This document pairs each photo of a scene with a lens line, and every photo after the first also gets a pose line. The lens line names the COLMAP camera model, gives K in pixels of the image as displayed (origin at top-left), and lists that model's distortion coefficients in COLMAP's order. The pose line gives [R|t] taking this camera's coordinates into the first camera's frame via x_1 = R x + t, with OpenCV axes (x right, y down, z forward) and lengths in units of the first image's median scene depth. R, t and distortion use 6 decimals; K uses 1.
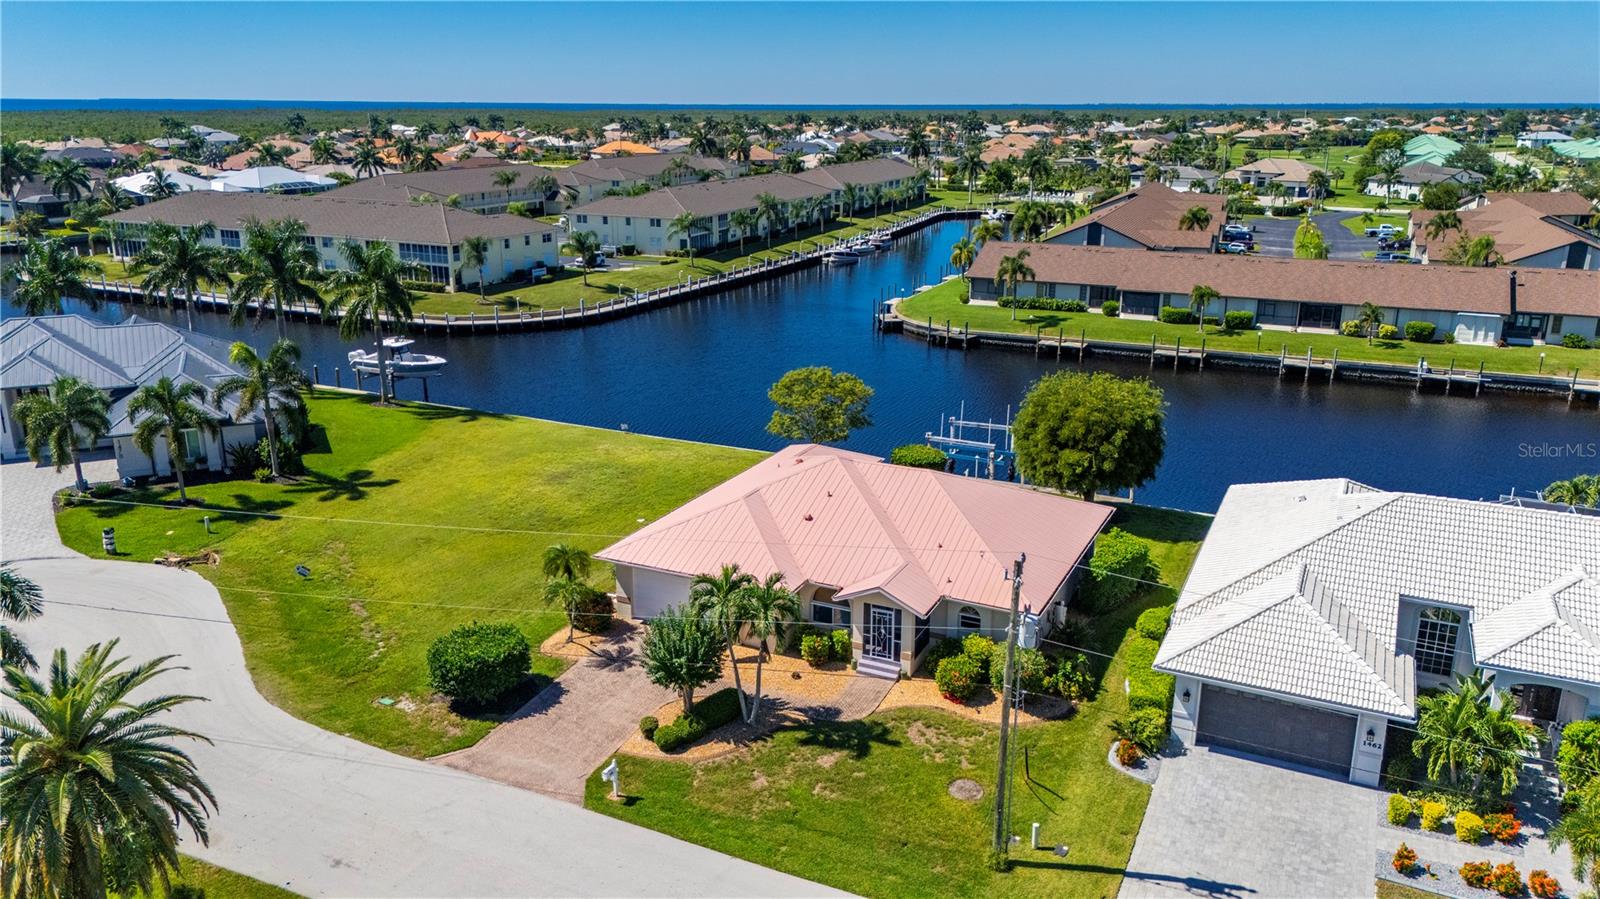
lens RADIAL K [[1183.4, 0, 798.1], [0, 1183.4, 444.0], [0, 0, 1]] dist [0.092419, -0.106370]
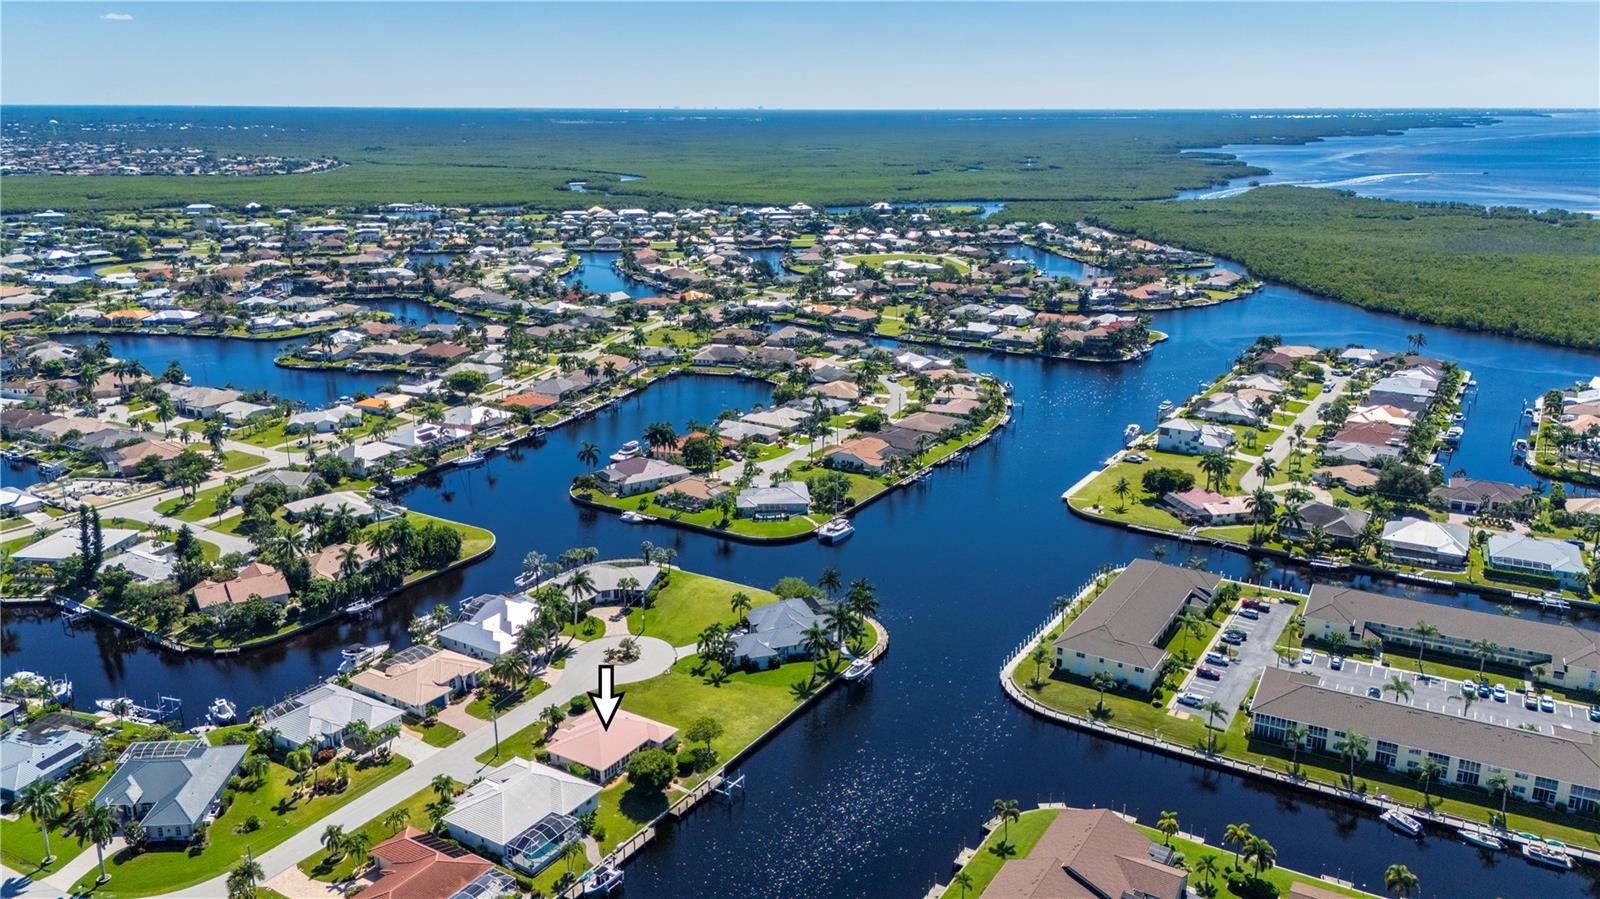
lens RADIAL K [[1183.4, 0, 798.1], [0, 1183.4, 444.0], [0, 0, 1]] dist [0.092419, -0.106370]
pose [[-0.108129, 0.268158, -0.957287, 3.198369], [-0.275727, 0.917066, 0.288036, -1.943097], [0.955135, 0.295095, -0.025223, 1.265302]]
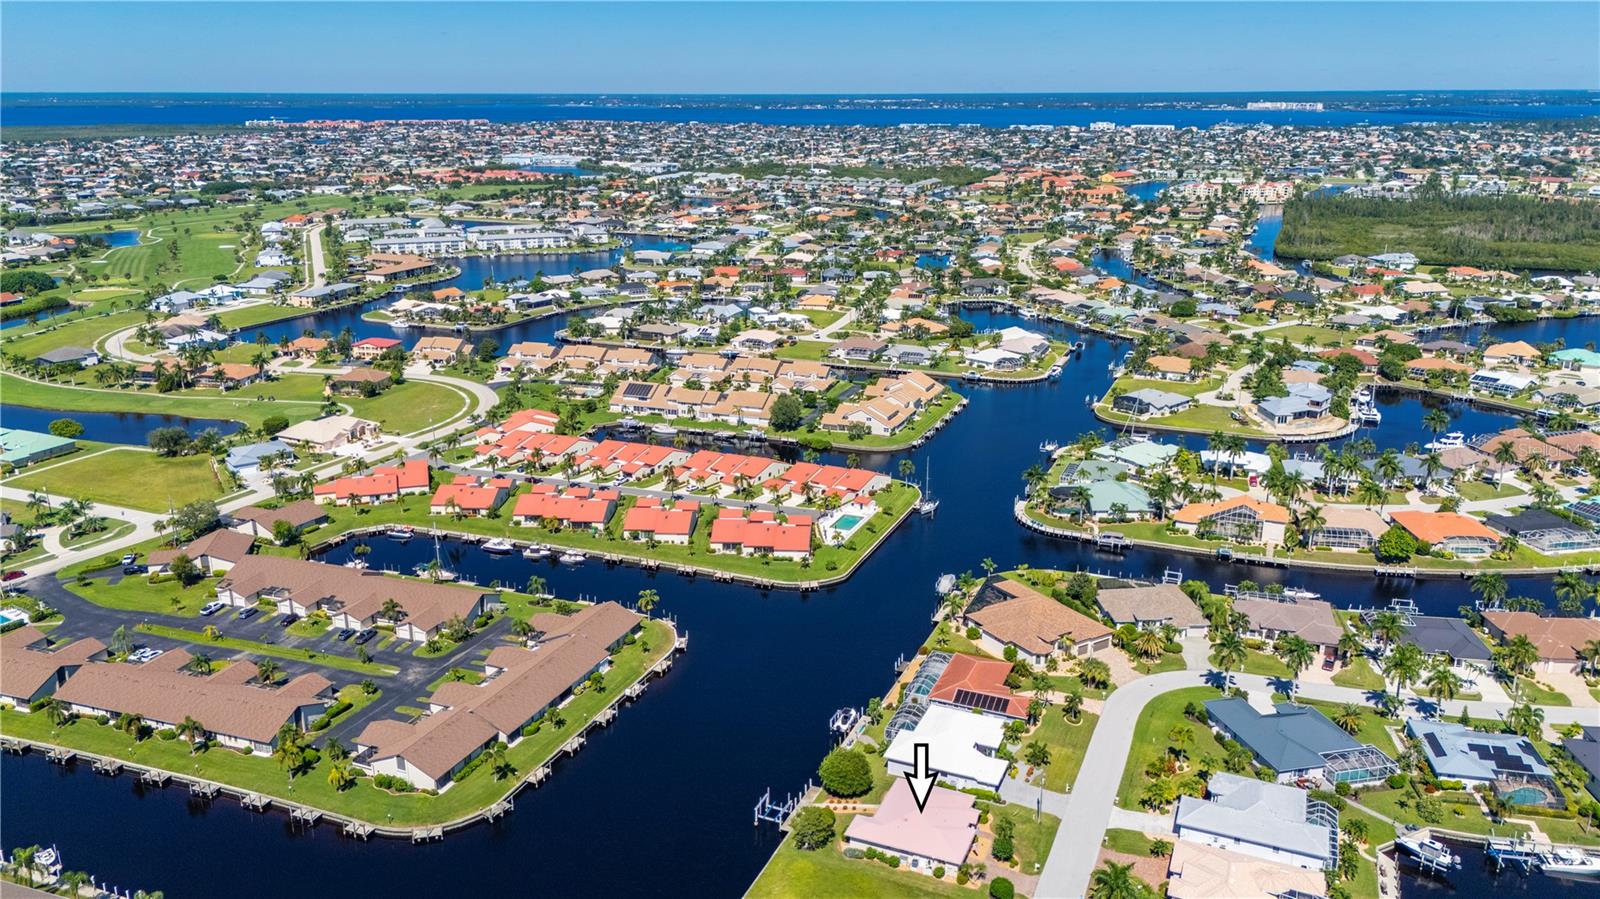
lens RADIAL K [[1183.4, 0, 798.1], [0, 1183.4, 444.0], [0, 0, 1]] dist [0.092419, -0.106370]
pose [[-0.044246, -0.291967, 0.955405, -2.679830], [0.282420, 0.913676, 0.292294, -1.873913], [-0.958270, 0.282758, 0.042031, 0.776798]]
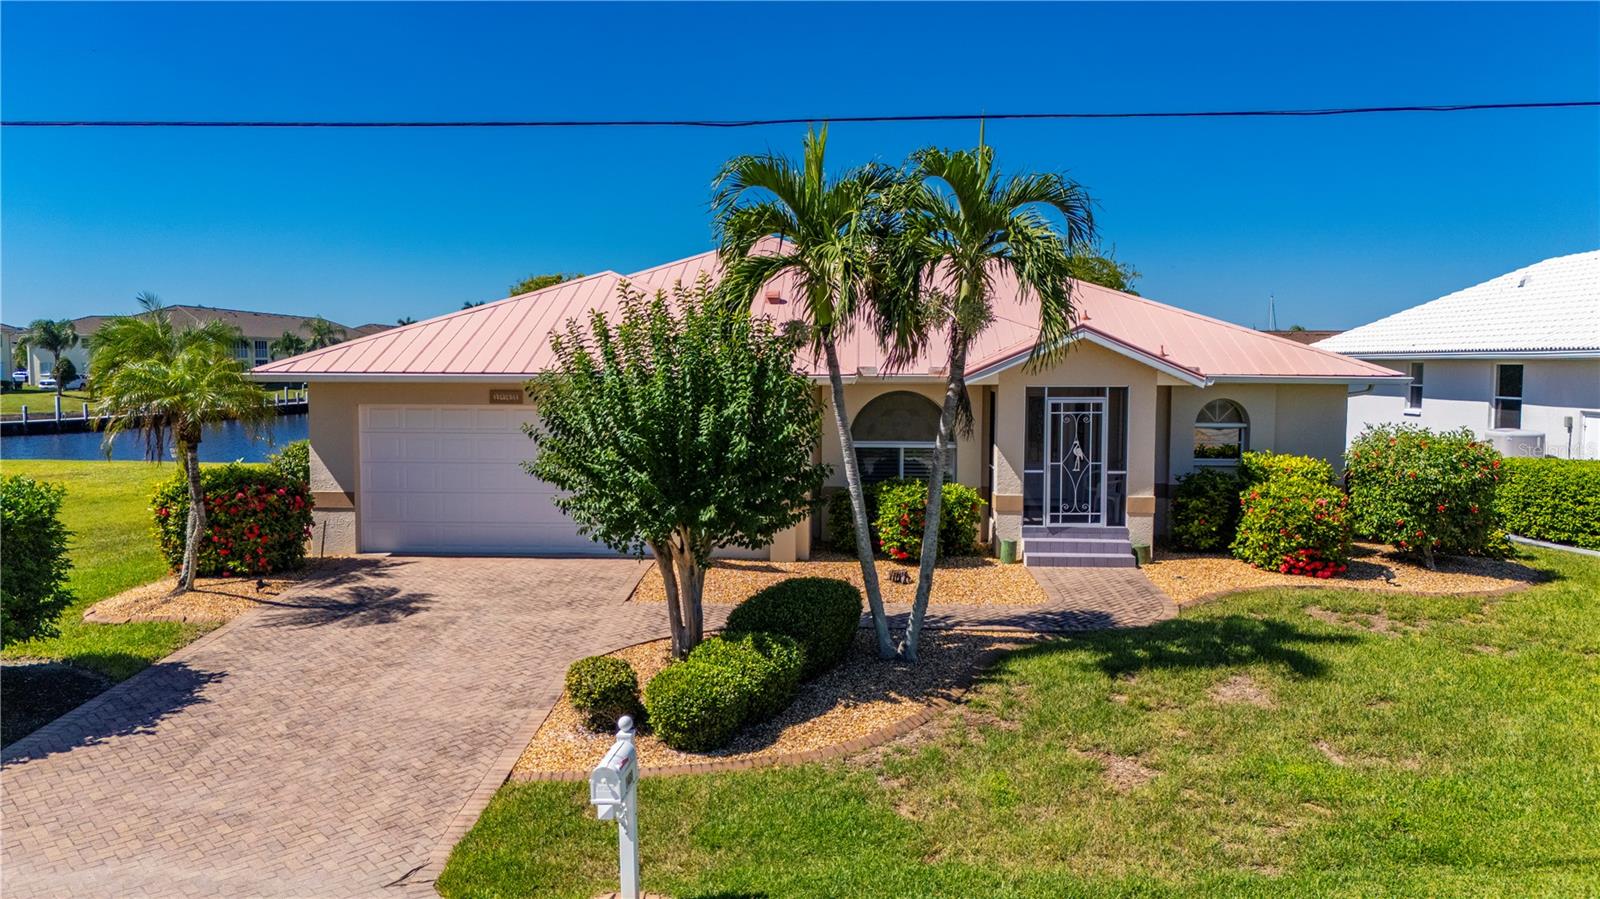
lens RADIAL K [[1175.8, 0, 800.0], [0, 1175.8, 449.5], [0, 0, 1]] dist [0.068448, -0.054025]
pose [[0.920177, -0.029242, 0.390410, -0.130459], [0.108152, 0.977388, -0.181700, 0.164969], [-0.376269, 0.209420, 0.902533, 0.502975]]
